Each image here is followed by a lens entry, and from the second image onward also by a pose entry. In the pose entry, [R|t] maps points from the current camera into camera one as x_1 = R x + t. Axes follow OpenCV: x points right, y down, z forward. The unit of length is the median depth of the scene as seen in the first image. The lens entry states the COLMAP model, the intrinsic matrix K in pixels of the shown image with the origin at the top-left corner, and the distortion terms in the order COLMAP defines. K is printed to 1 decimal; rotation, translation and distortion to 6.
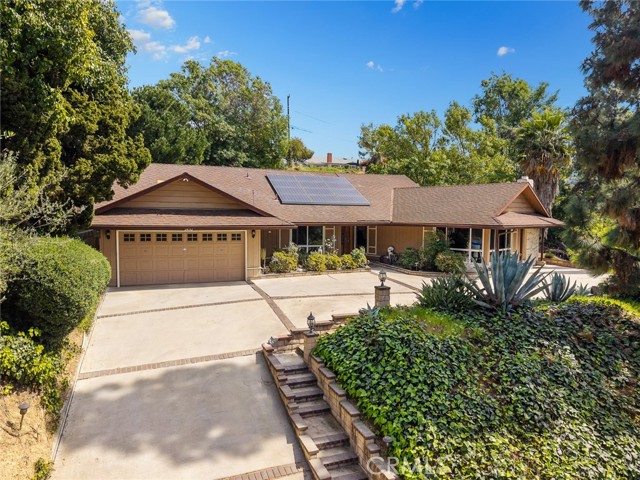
lens RADIAL K [[438.9, 0, 320.0], [0, 438.9, 240.0], [0, 0, 1]] dist [0.029851, 0.000539]
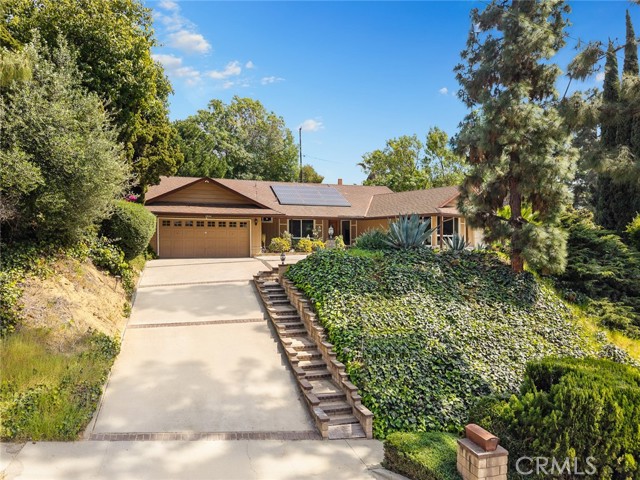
lens RADIAL K [[450.8, 0, 320.0], [0, 450.8, 240.0], [0, 0, 1]] dist [0.064990, -0.000665]
pose [[0.998123, -0.010637, -0.060304, 0.114147], [0.005674, 0.996627, -0.081870, 0.138933], [0.060971, 0.081375, 0.994817, -0.325702]]
